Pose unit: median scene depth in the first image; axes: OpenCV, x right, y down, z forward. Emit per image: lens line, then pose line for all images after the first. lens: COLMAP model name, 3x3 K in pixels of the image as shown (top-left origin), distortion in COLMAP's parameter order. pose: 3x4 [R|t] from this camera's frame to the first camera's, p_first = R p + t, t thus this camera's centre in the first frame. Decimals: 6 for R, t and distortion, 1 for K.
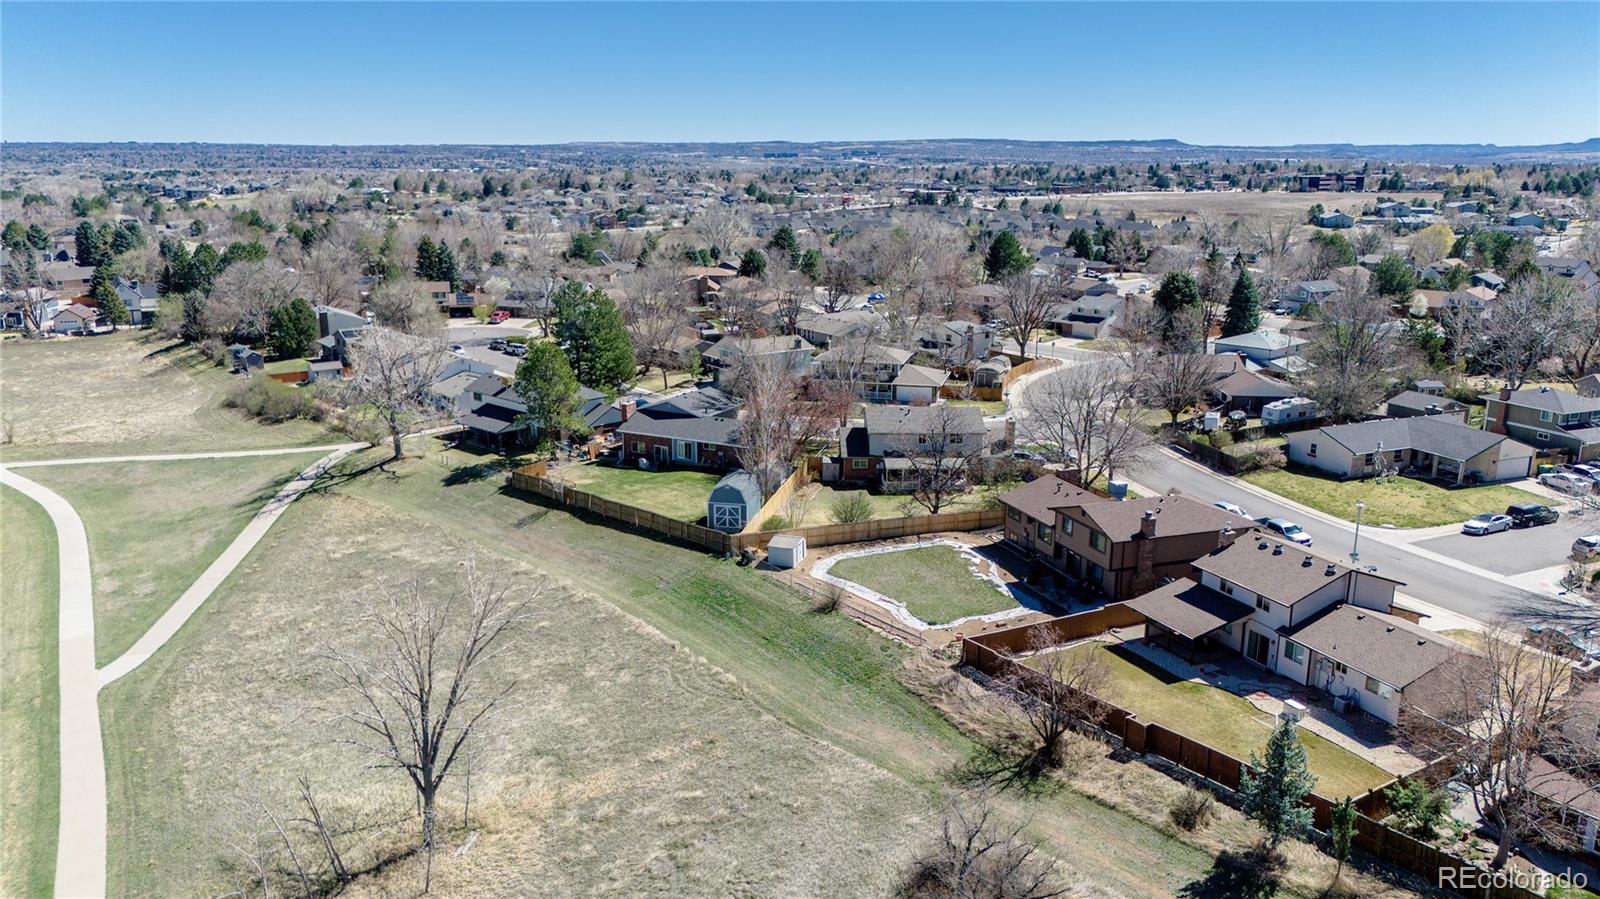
lens RADIAL K [[1157.3, 0, 790.3], [0, 1157.3, 444.8], [0, 0, 1]] dist [0.055273, -0.056417]
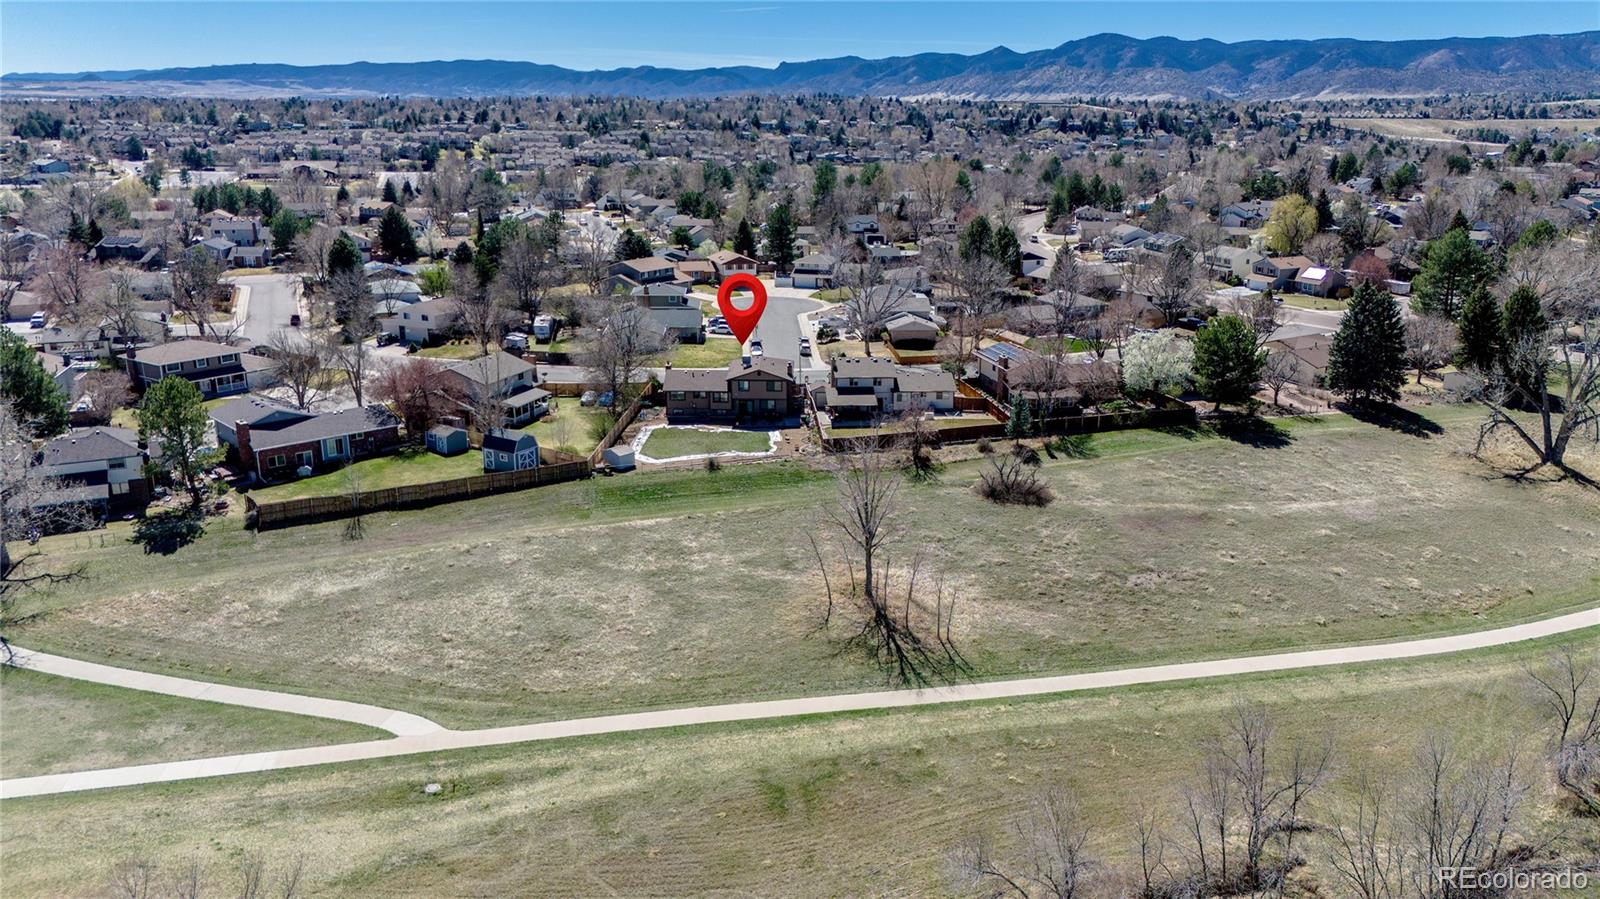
lens RADIAL K [[1173.2, 0, 832.3], [0, 1173.2, 451.2], [0, 0, 1]] dist [0.071231, -0.071979]
pose [[0.319423, -0.264368, 0.909988, -1.124664], [0.215070, 0.955461, 0.202085, -0.135902], [-0.922883, 0.131161, 0.362054, 0.238084]]
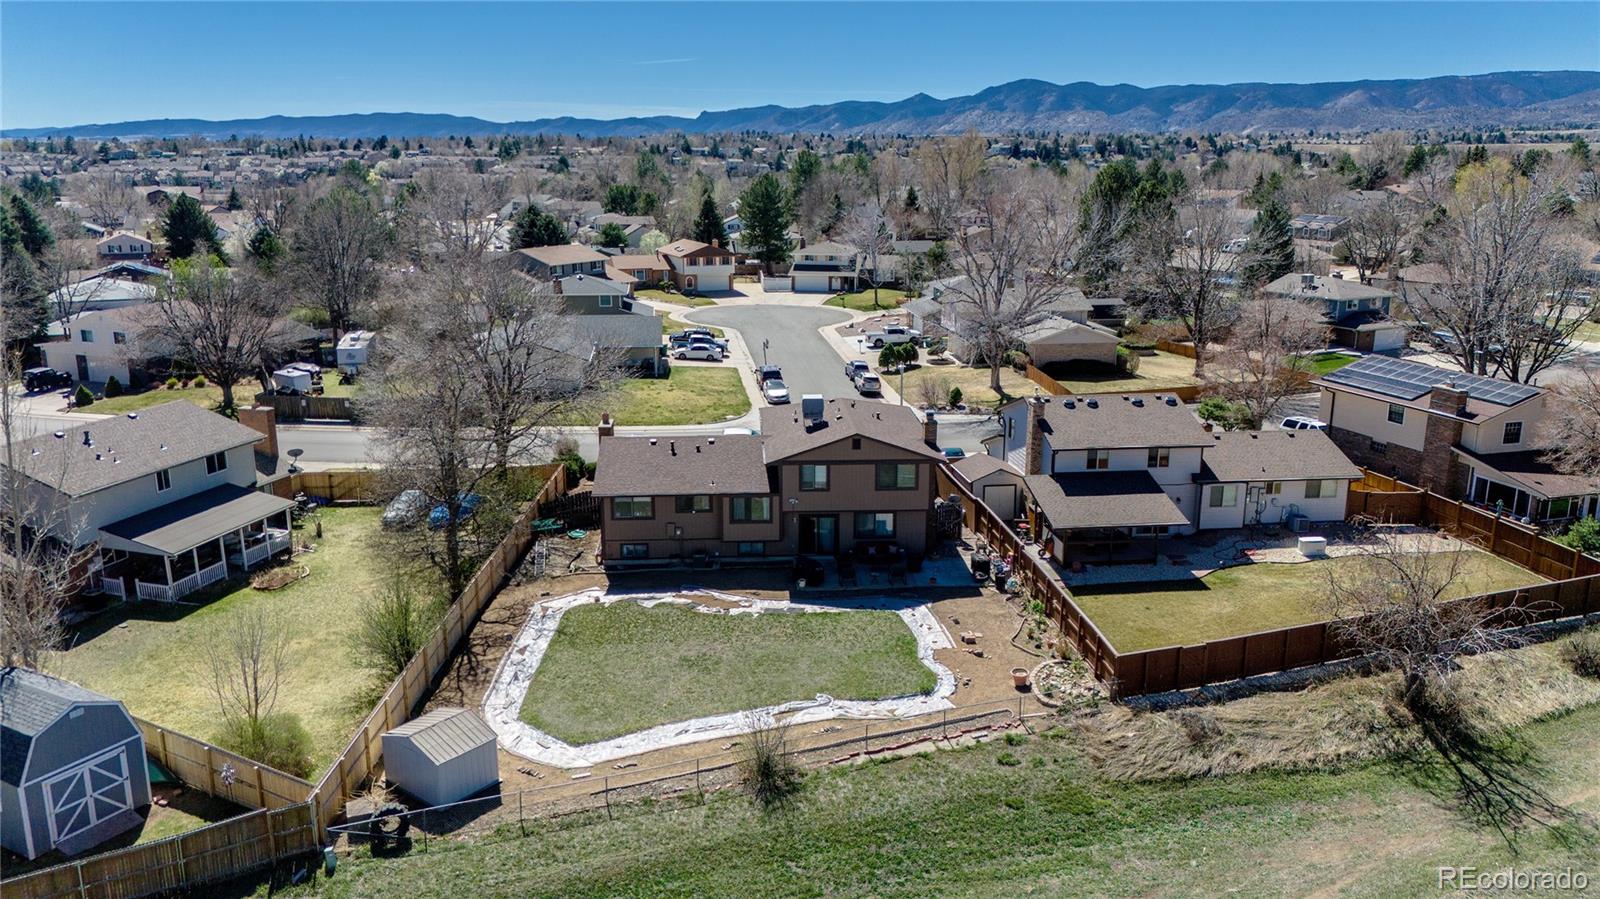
lens RADIAL K [[1185.8, 0, 800.7], [0, 1185.8, 423.5], [0, 0, 1]] dist [0.075232, -0.089960]
pose [[0.282314, -0.212824, 0.935417, -0.304755], [0.228427, 0.961949, 0.149920, -0.047538], [-0.931730, 0.171350, 0.320186, 0.690137]]
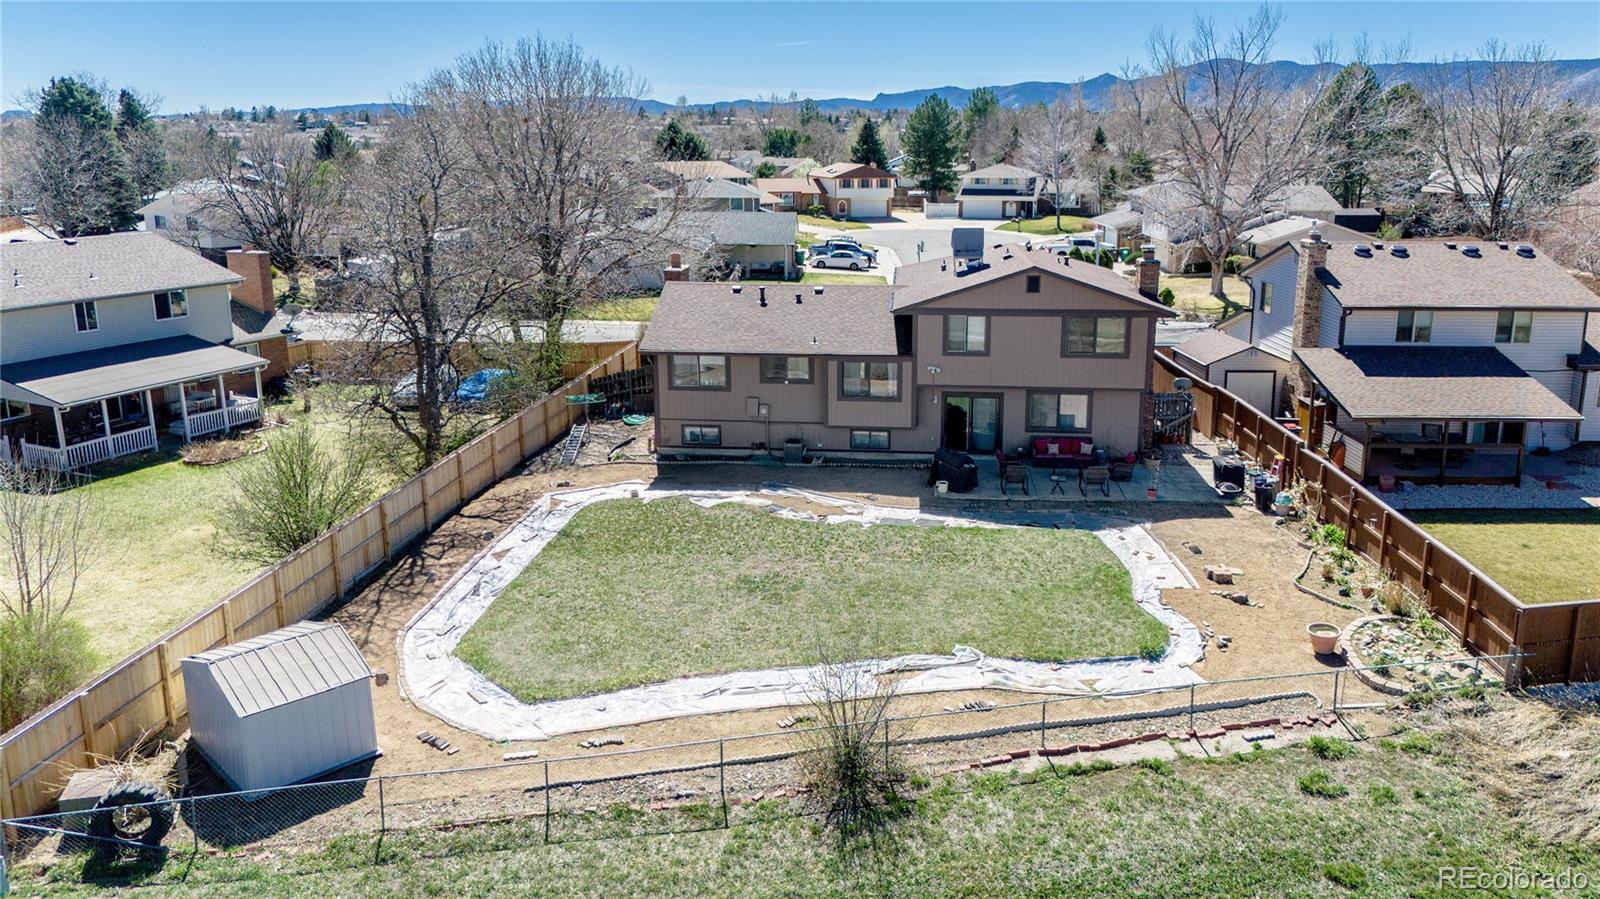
lens RADIAL K [[1216.9, 0, 801.4], [0, 1216.9, 363.2], [0, 0, 1]] dist [0.051157, -0.054314]
pose [[0.414526, -0.166262, 0.894721, -0.151630], [0.213440, 0.973508, 0.082015, 0.028035], [-0.884653, 0.156972, 0.439031, 0.747105]]
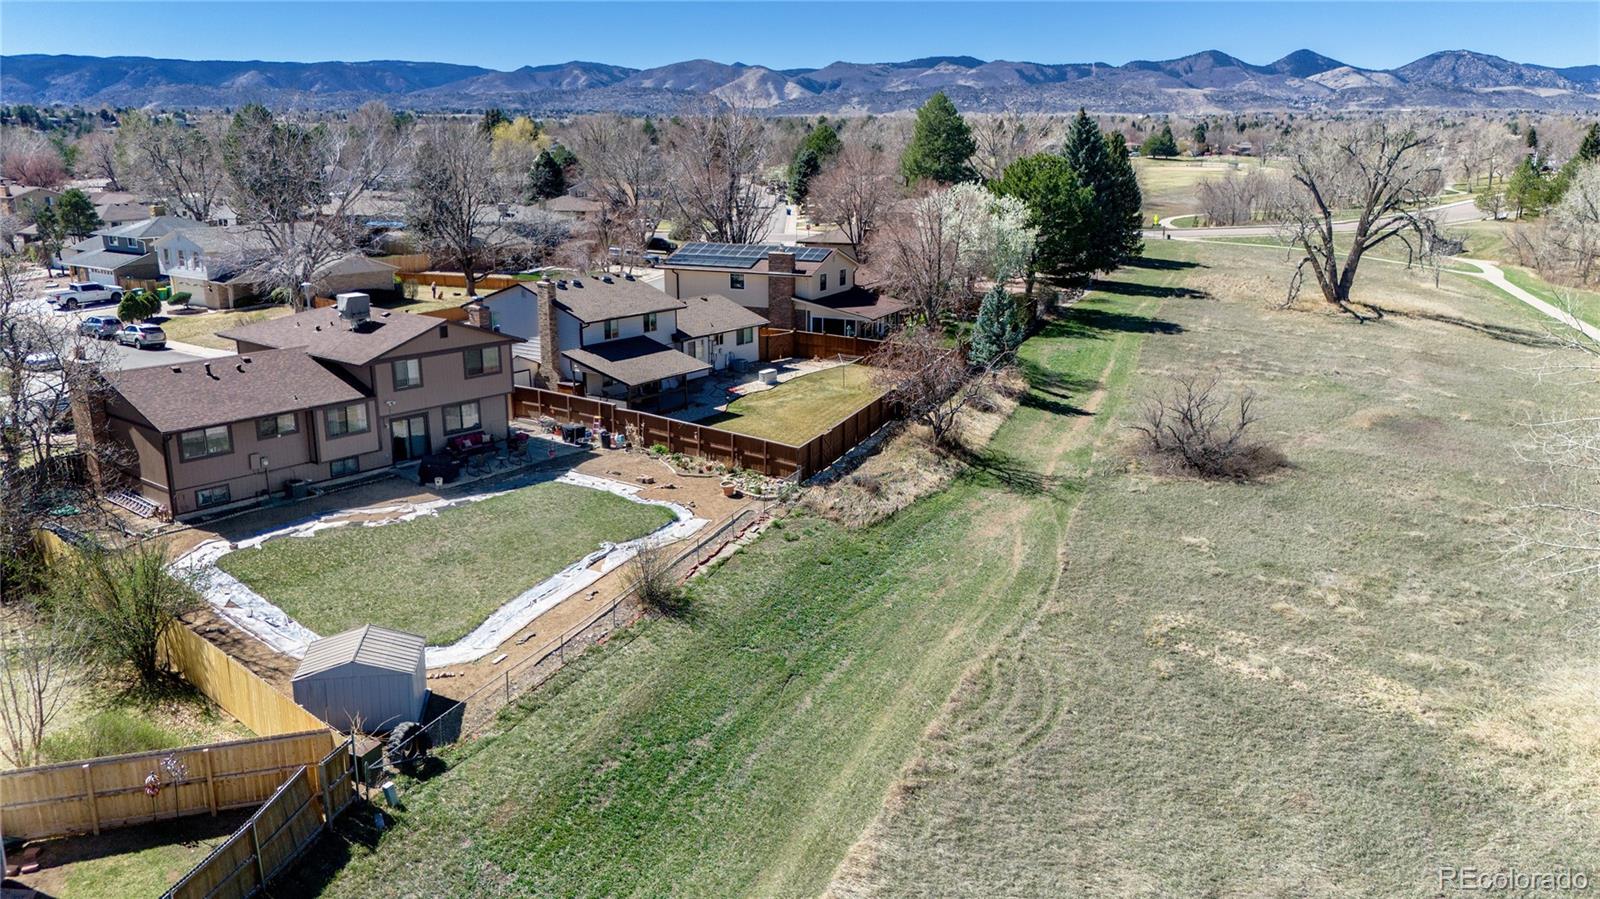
lens RADIAL K [[1180.2, 0, 800.0], [0, 1180.2, 449.5], [0, 0, 1]] dist [0.064403, -0.069230]
pose [[-0.522198, -0.219887, 0.823989, -0.311939], [0.199815, 0.907749, 0.368870, -0.065434], [-0.829086, 0.357268, -0.430089, 0.955792]]
